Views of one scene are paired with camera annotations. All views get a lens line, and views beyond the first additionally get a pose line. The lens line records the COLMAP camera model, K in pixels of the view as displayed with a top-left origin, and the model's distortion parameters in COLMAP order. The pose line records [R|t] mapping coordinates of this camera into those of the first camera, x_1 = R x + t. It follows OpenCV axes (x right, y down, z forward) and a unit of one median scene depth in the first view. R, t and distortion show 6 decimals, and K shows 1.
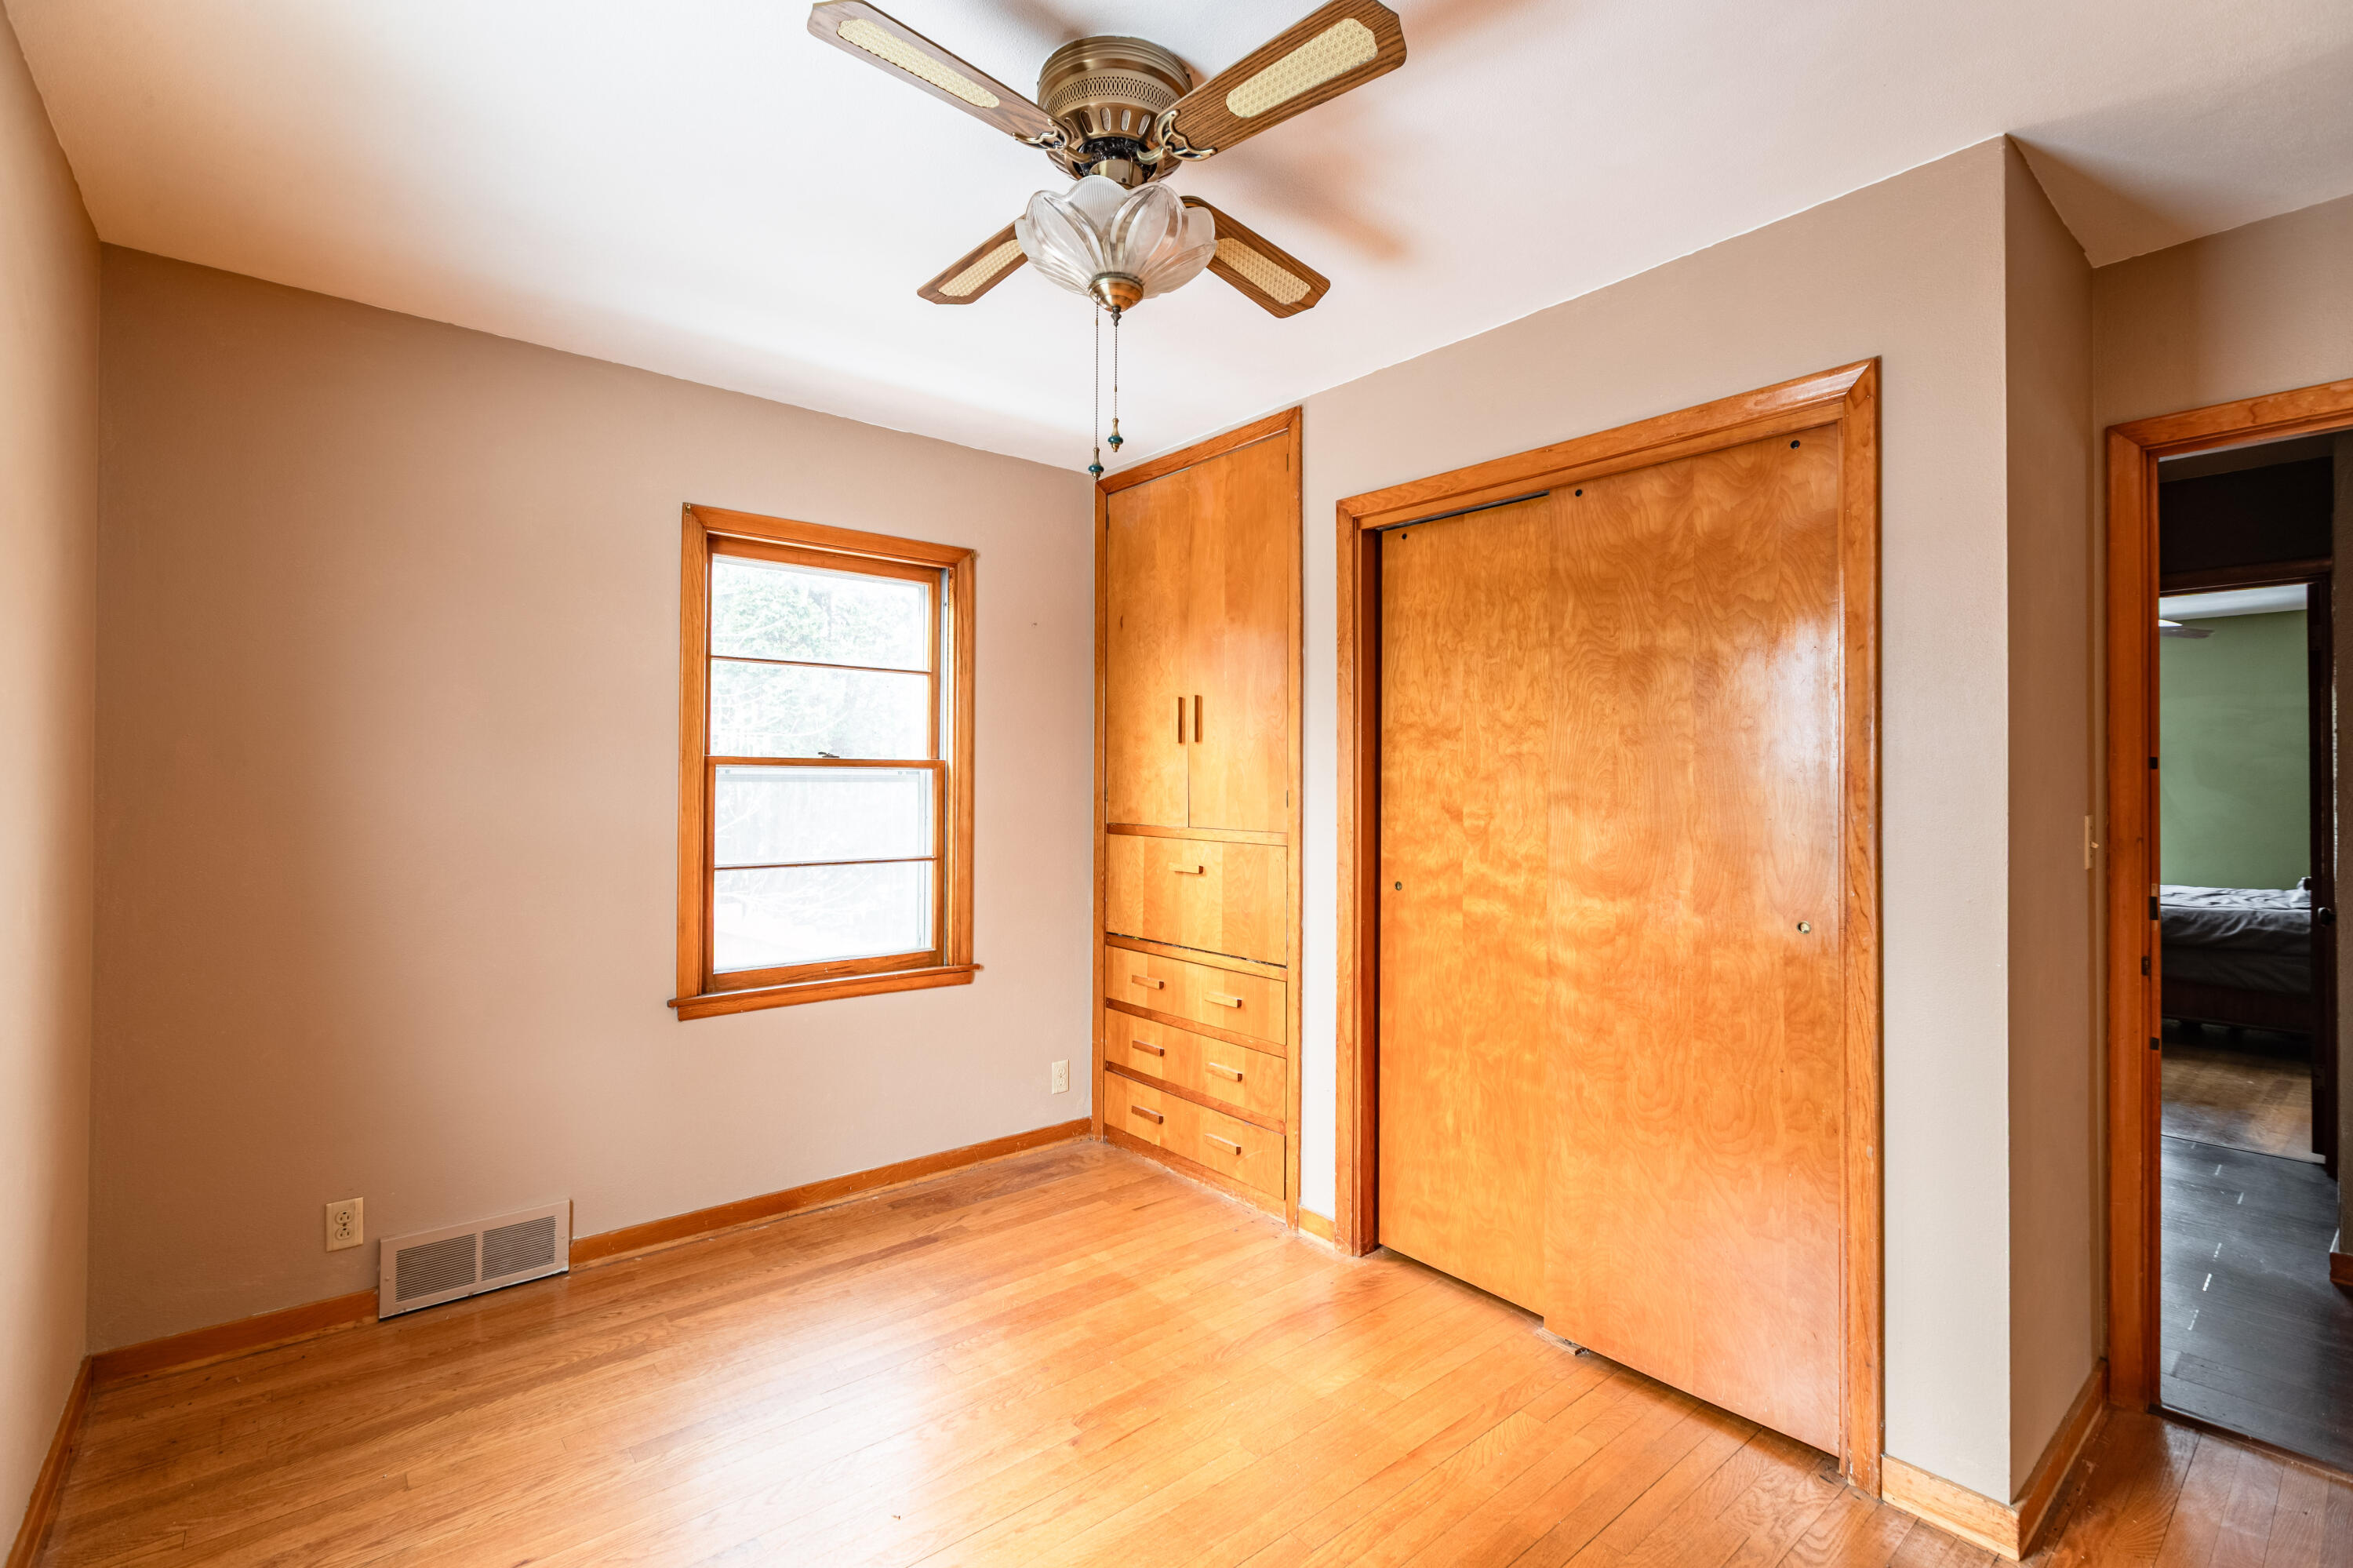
lens RADIAL K [[1041.9, 0, 1174.6], [0, 1041.9, 786.7], [0, 0, 1]] dist [0.001232, -0.001509]
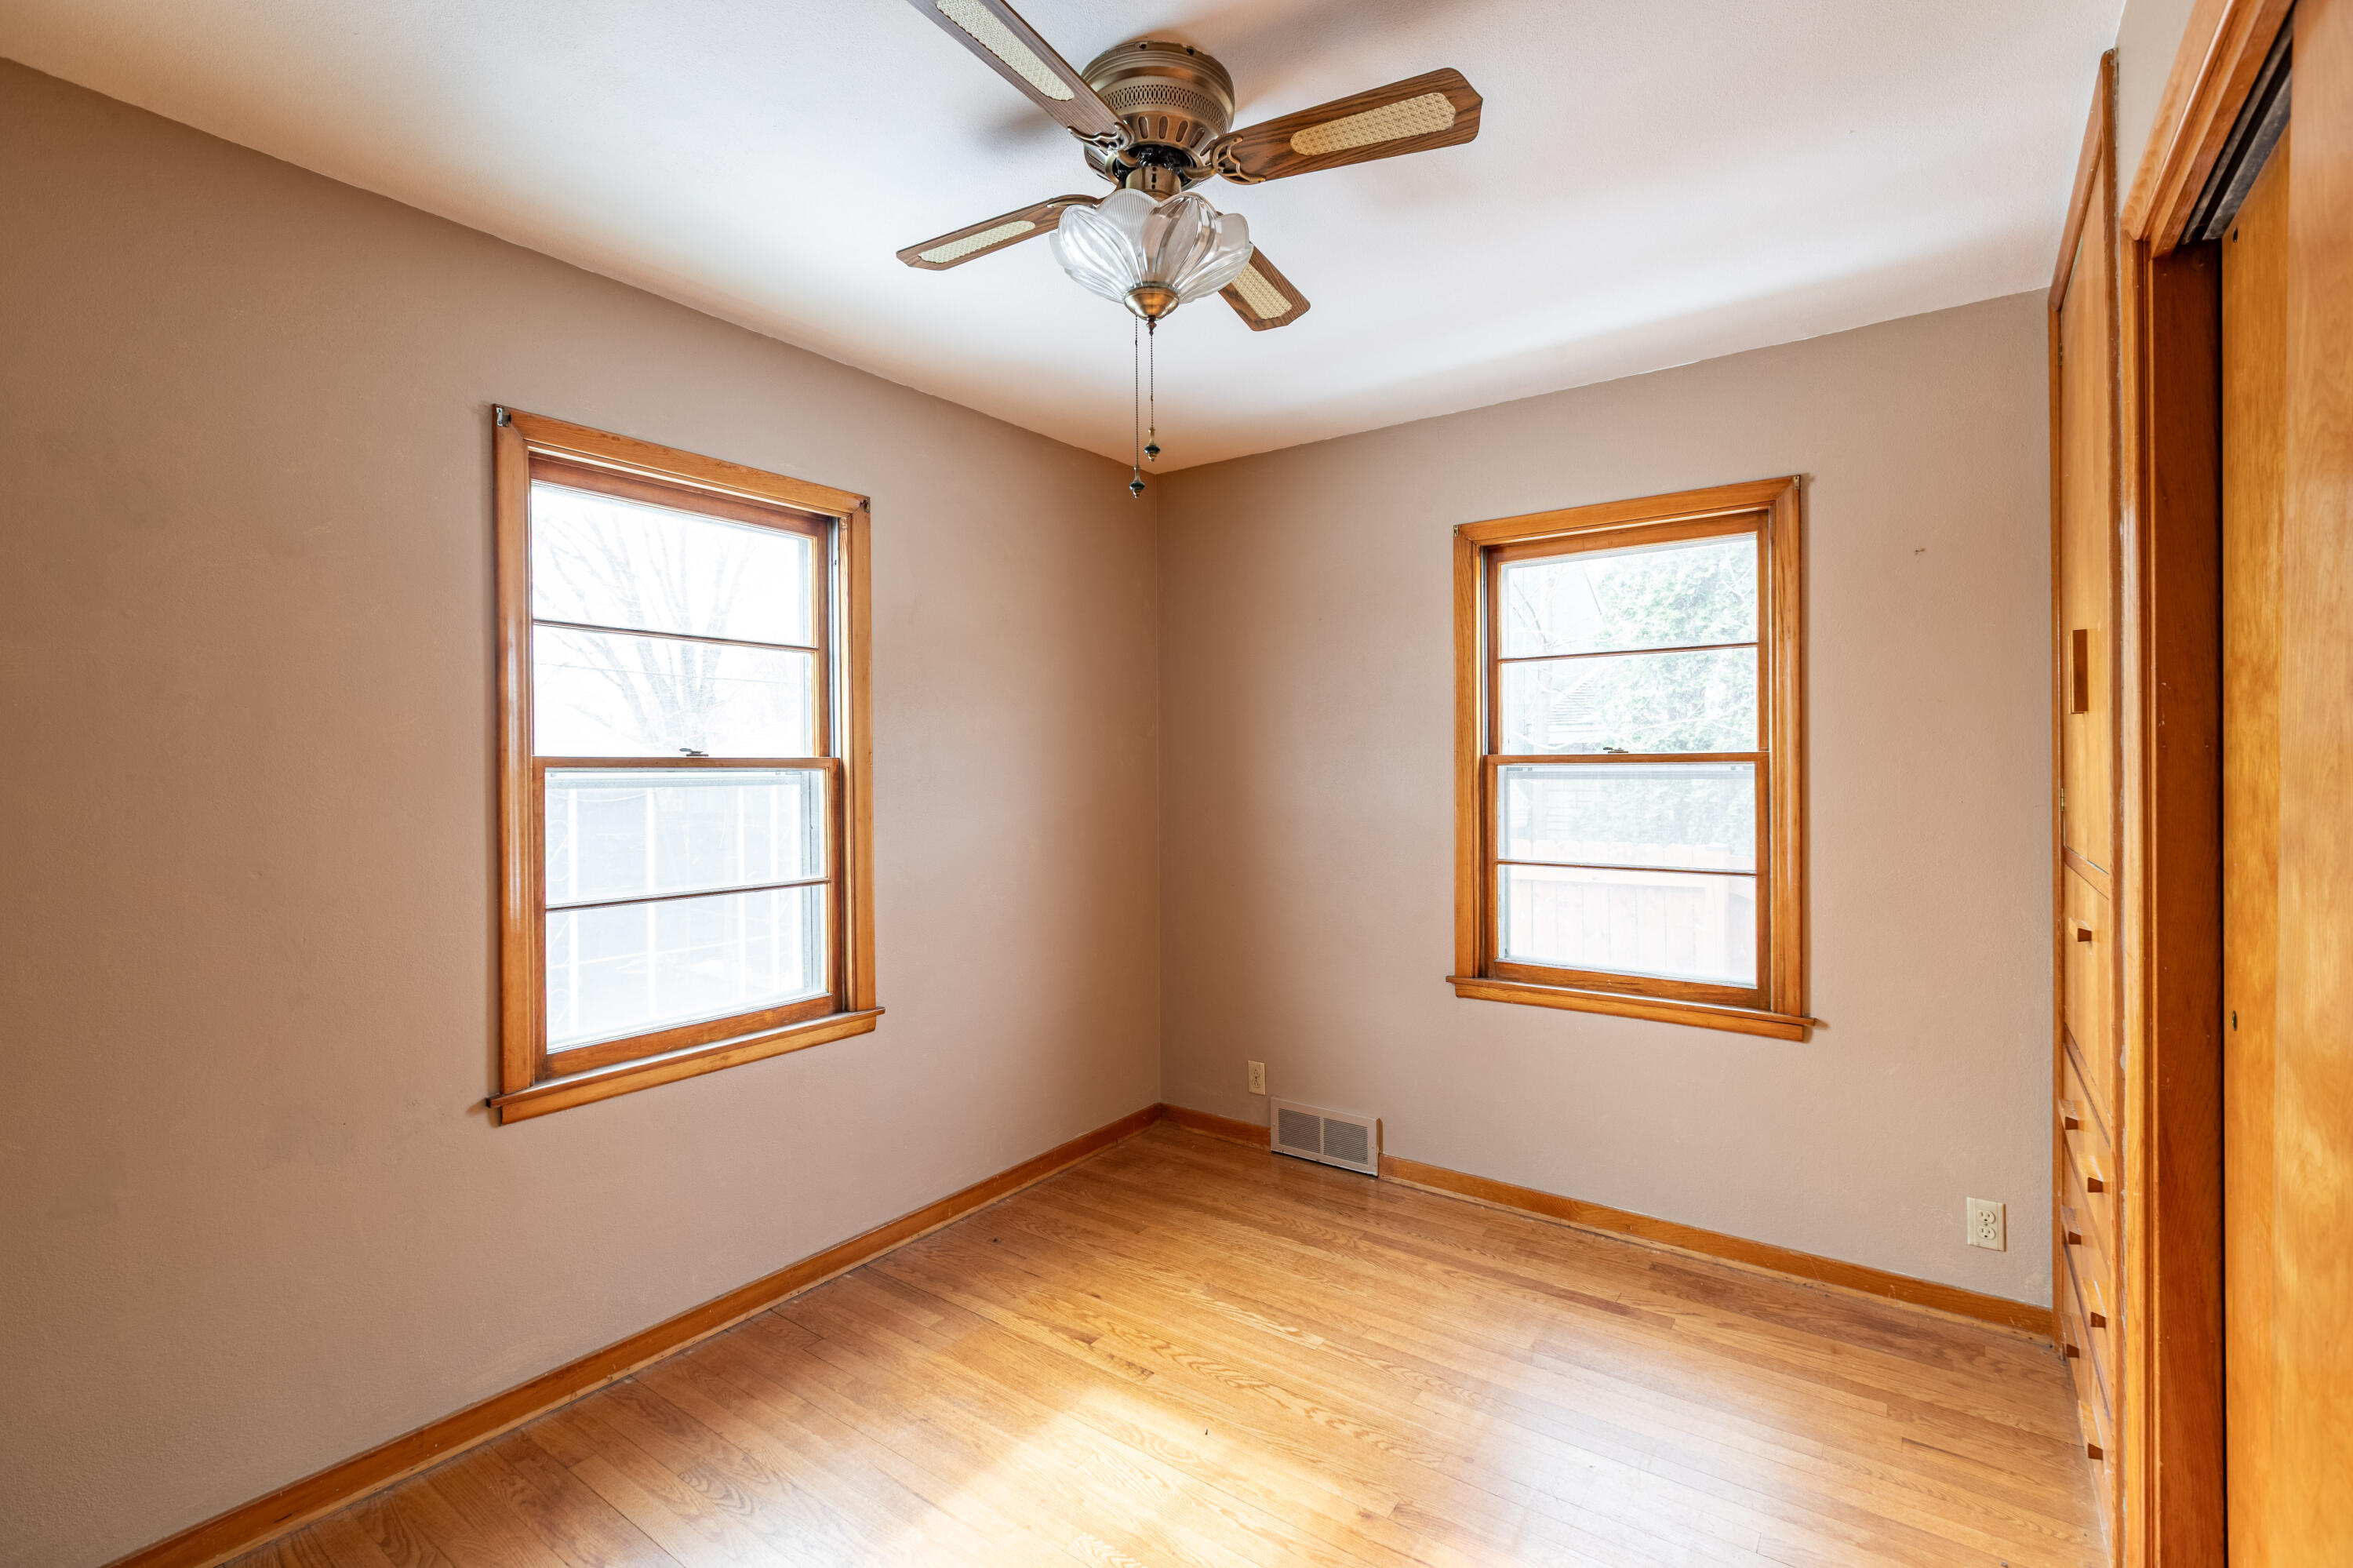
lens RADIAL K [[1041.9, 0, 1163.1], [0, 1041.9, 781.8], [0, 0, 1]] dist [0.001232, -0.001509]
pose [[0.243720, 0.005023, -0.969833, 0.501873], [0.003656, 0.999975, 0.006098, -0.010132], [0.969839, -0.005032, 0.243696, 0.416276]]
